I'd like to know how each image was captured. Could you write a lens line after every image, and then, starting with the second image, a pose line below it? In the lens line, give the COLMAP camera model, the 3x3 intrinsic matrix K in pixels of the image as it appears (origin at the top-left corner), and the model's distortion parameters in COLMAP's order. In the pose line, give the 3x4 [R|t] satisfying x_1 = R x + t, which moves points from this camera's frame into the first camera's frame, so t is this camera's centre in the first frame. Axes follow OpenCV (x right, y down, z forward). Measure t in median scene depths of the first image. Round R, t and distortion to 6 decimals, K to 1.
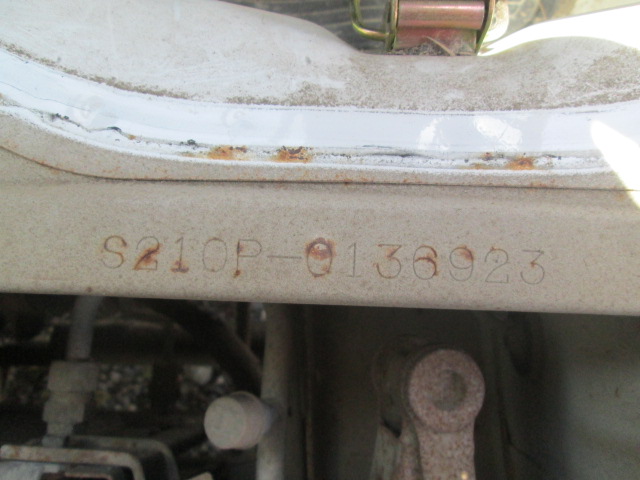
lens RADIAL K [[528.2, 0, 320.0], [0, 528.2, 240.0], [0, 0, 1]] dist [-0.045723, 0.004463]
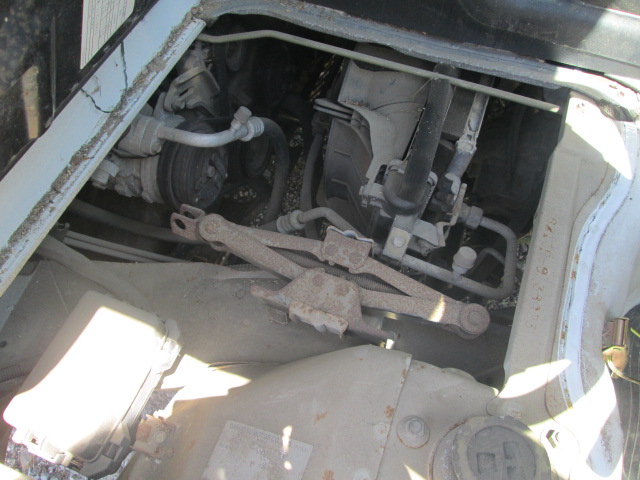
lens RADIAL K [[530.0, 0, 320.0], [0, 530.0, 240.0], [0, 0, 1]] dist [-0.002023, -0.001572]
pose [[-0.320044, 0.848132, -0.422189, 1.643775], [-0.936418, -0.215524, 0.276894, 0.446508], [0.143851, 0.483964, 0.863184, -2.155115]]
